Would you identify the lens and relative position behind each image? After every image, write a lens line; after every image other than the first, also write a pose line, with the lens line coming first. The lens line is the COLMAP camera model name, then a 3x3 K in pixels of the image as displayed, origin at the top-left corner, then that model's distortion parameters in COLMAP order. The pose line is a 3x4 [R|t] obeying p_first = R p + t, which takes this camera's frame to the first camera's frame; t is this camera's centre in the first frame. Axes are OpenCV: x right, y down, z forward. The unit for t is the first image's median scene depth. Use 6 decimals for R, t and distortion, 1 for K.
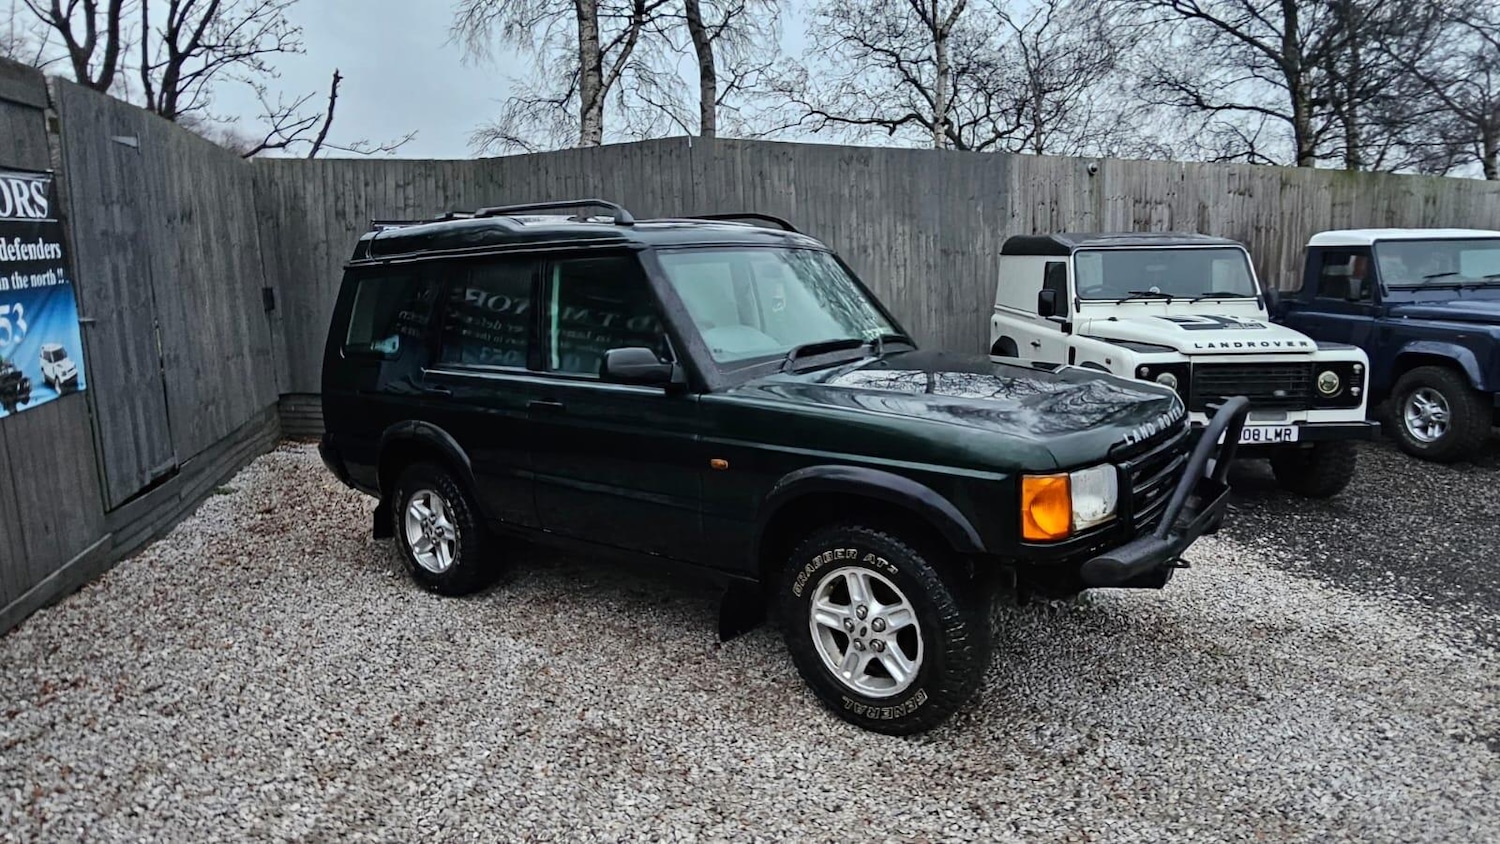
lens RADIAL K [[879.6, 0, 755.1], [0, 879.6, 408.1], [0, 0, 1]] dist [-0.001245, -0.003241]
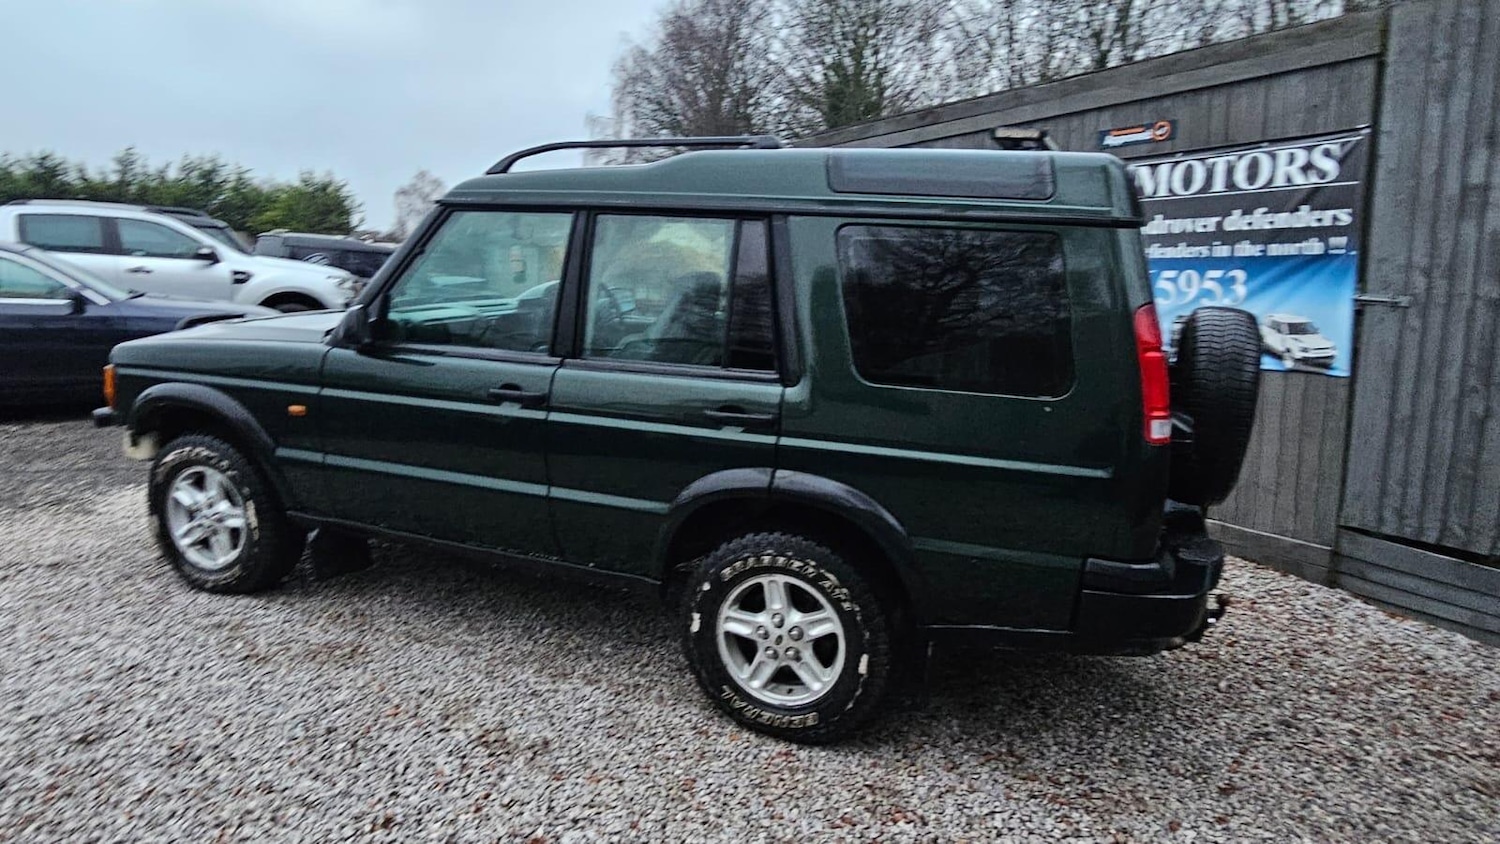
lens RADIAL K [[968.8, 0, 747.8], [0, 968.8, 423.6], [0, 0, 1]] dist [0.003210, -0.000436]
pose [[-0.956967, 0.040730, -0.287325, 0.082021], [-0.056161, 0.945391, 0.321065, -0.256340], [0.284711, 0.323385, -0.902420, 1.738655]]
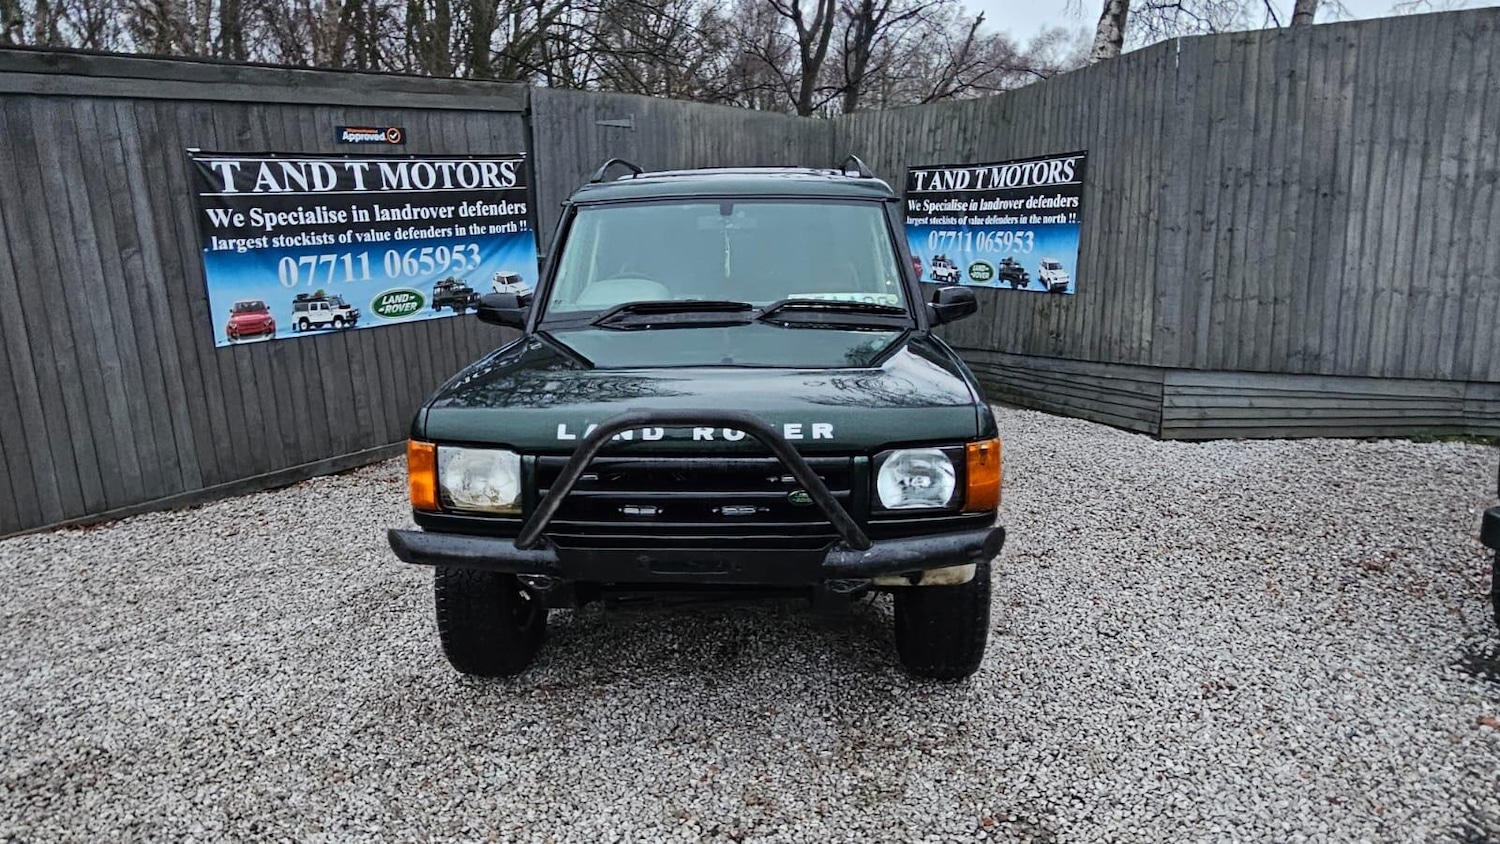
lens RADIAL K [[957.5, 0, 738.3], [0, 957.5, 418.7], [0, 0, 1]] dist [0.001503, -0.002669]
pose [[0.575164, 0.163444, -0.801544, 0.735474], [-0.113972, 0.986291, 0.119333, -0.062173], [0.810060, 0.022717, 0.585907, 0.348502]]
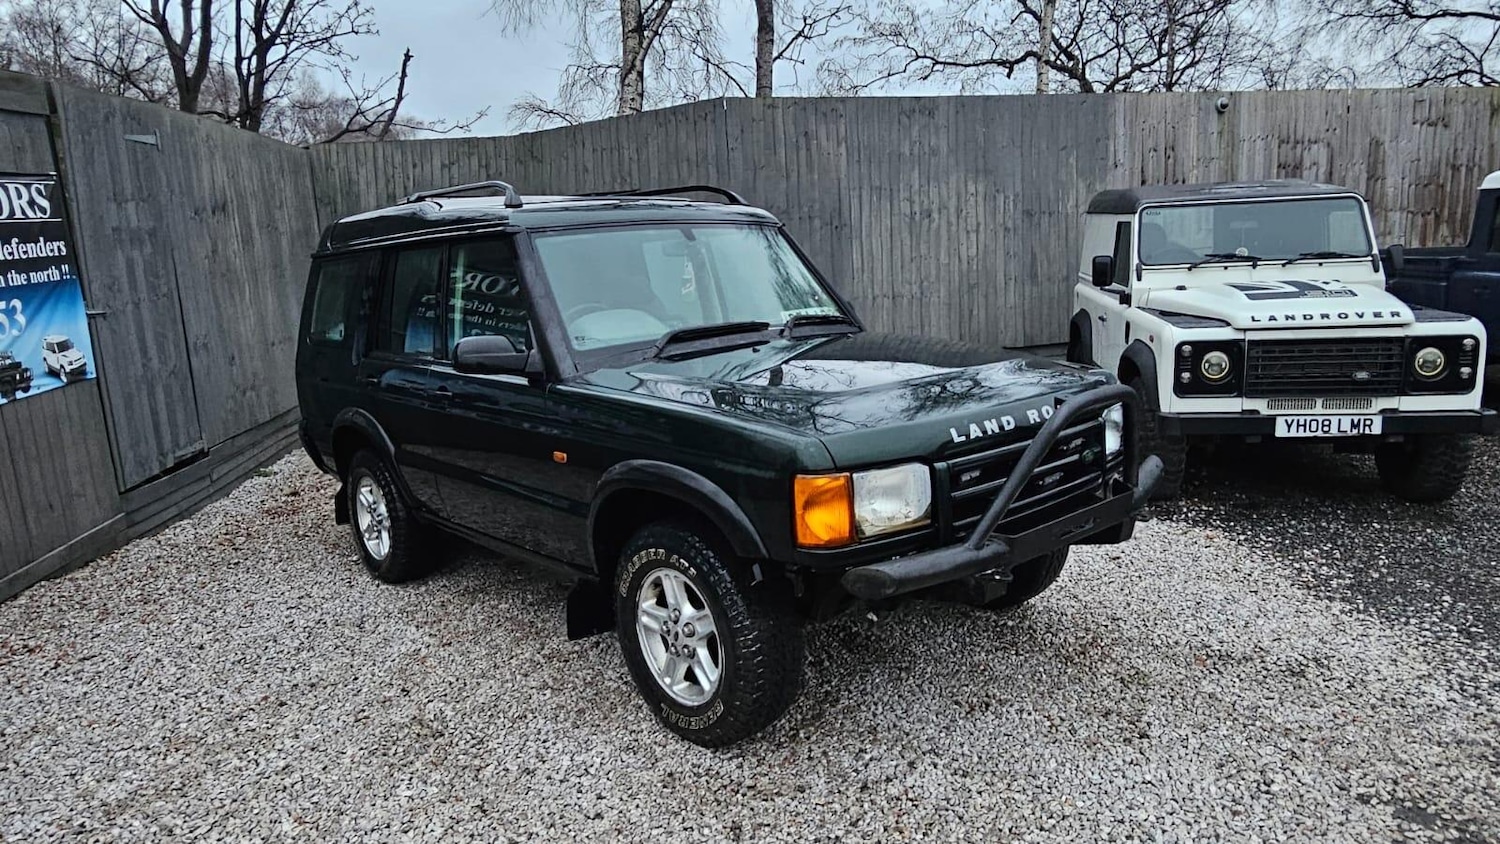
lens RADIAL K [[957.5, 0, 738.3], [0, 957.5, 418.7], [0, 0, 1]] dist [0.001503, -0.002669]
pose [[0.981423, 0.004375, -0.191804, 0.231729], [0.001957, 0.999460, 0.032812, -0.008026], [0.191844, -0.032578, 0.980885, 0.006278]]
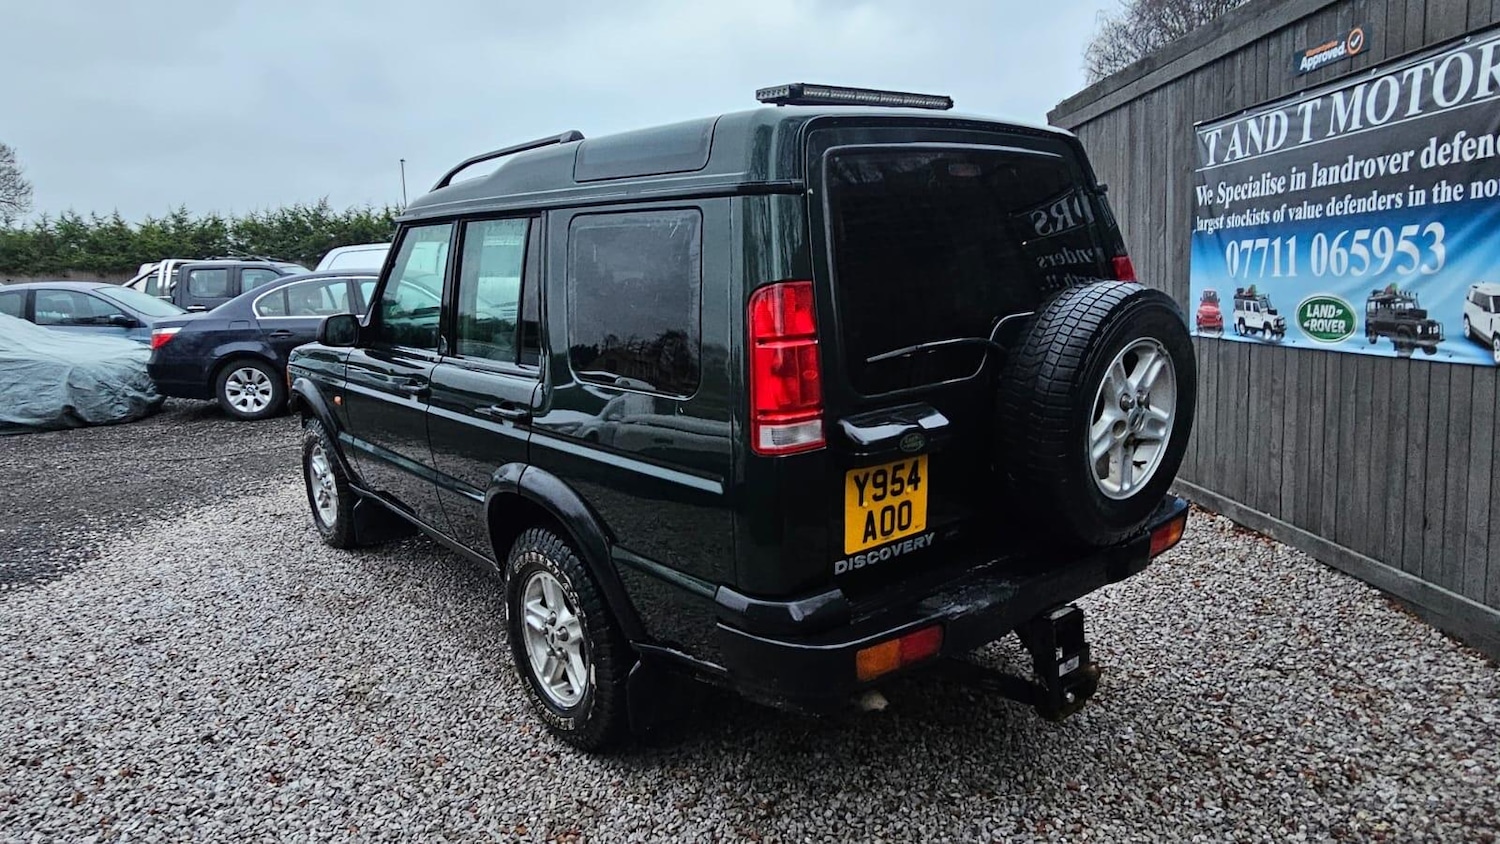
lens RADIAL K [[956.5, 0, 744.9], [0, 956.5, 420.5], [0, 0, 1]] dist [0.002236, -0.004905]
pose [[-0.975400, 0.014506, 0.219963, -0.381076], [0.084945, 0.945507, 0.314325, -0.238133], [-0.203417, 0.325277, -0.923481, 1.719973]]
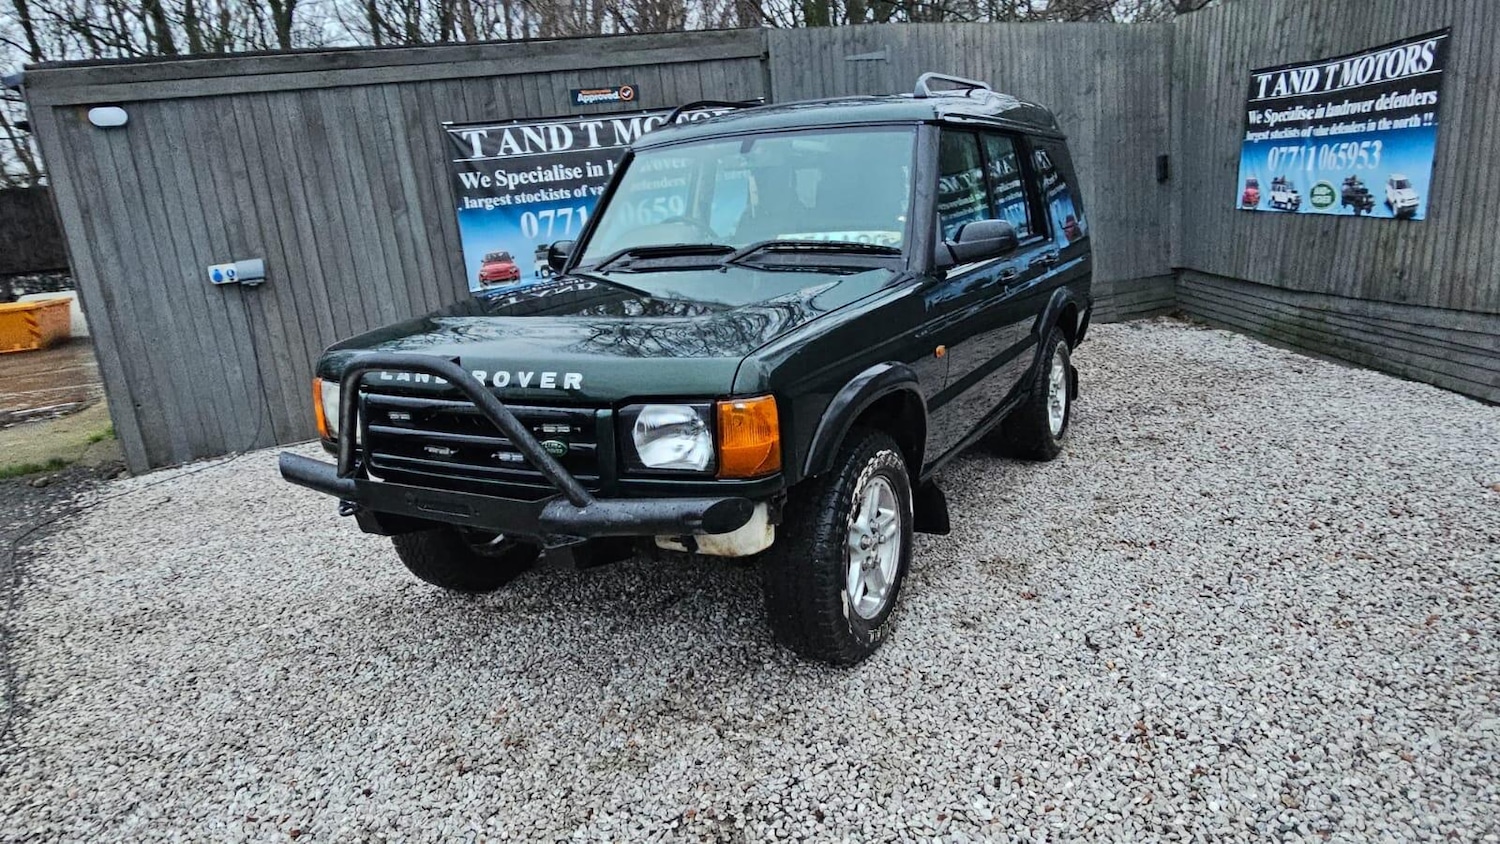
lens RADIAL K [[957.7, 0, 754.4], [0, 957.7, 421.4], [0, 0, 1]] dist [0.001330, -0.004698]
pose [[0.157572, 0.234956, -0.959149, 0.848259], [-0.079341, 0.971155, 0.224862, -0.099283], [0.984315, 0.040668, 0.171668, 0.705515]]
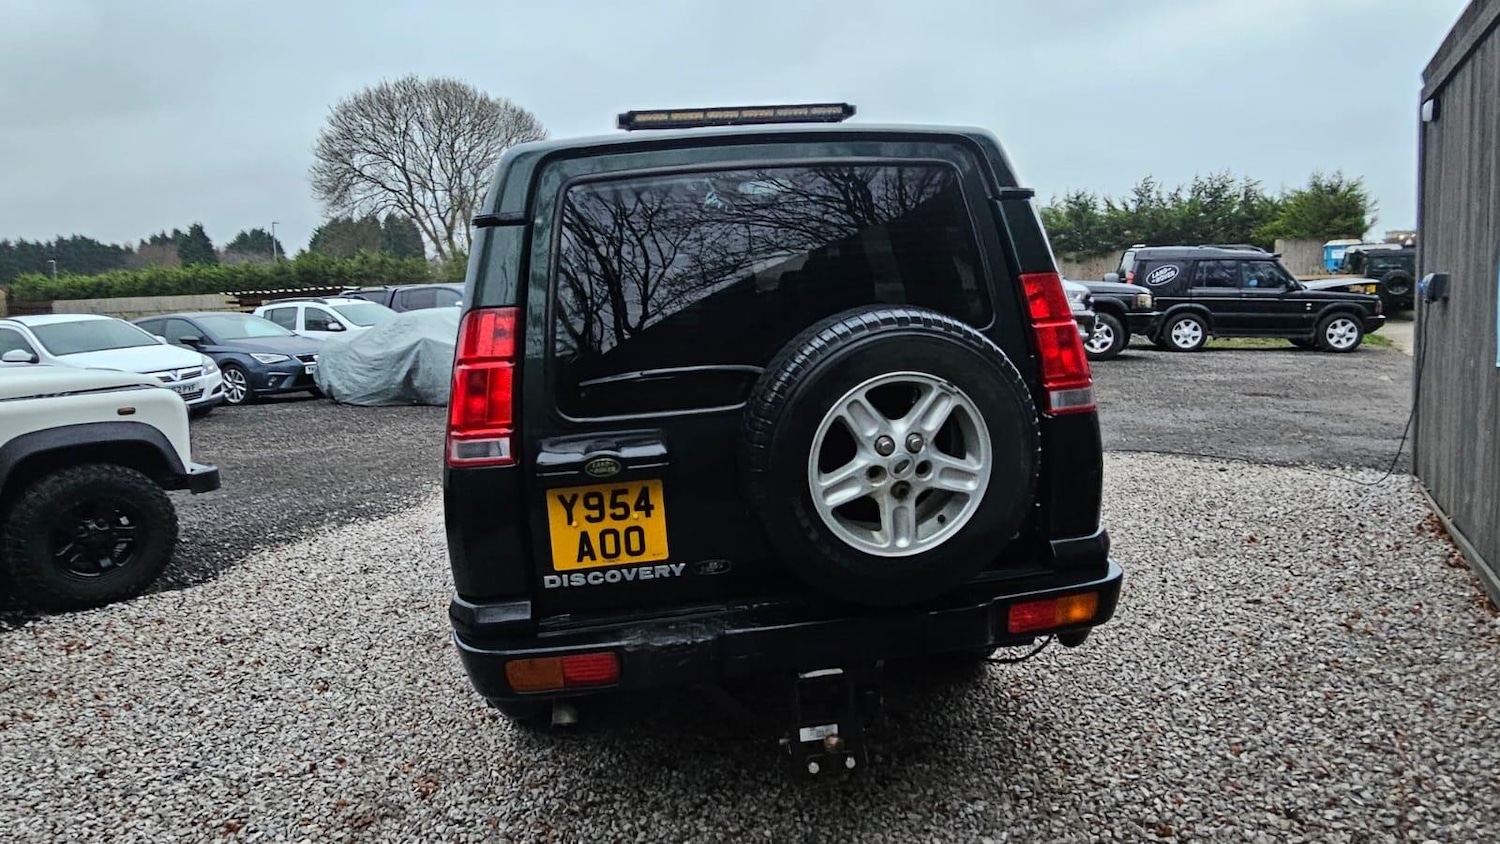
lens RADIAL K [[968.0, 0, 775.5], [0, 968.0, 418.8], [0, 0, 1]] dist [0.002021, -0.002785]
pose [[-0.741649, -0.043688, 0.669363, -0.741452], [0.164898, 0.955382, 0.245061, -0.198861], [-0.650204, 0.292126, -0.701354, 1.543837]]
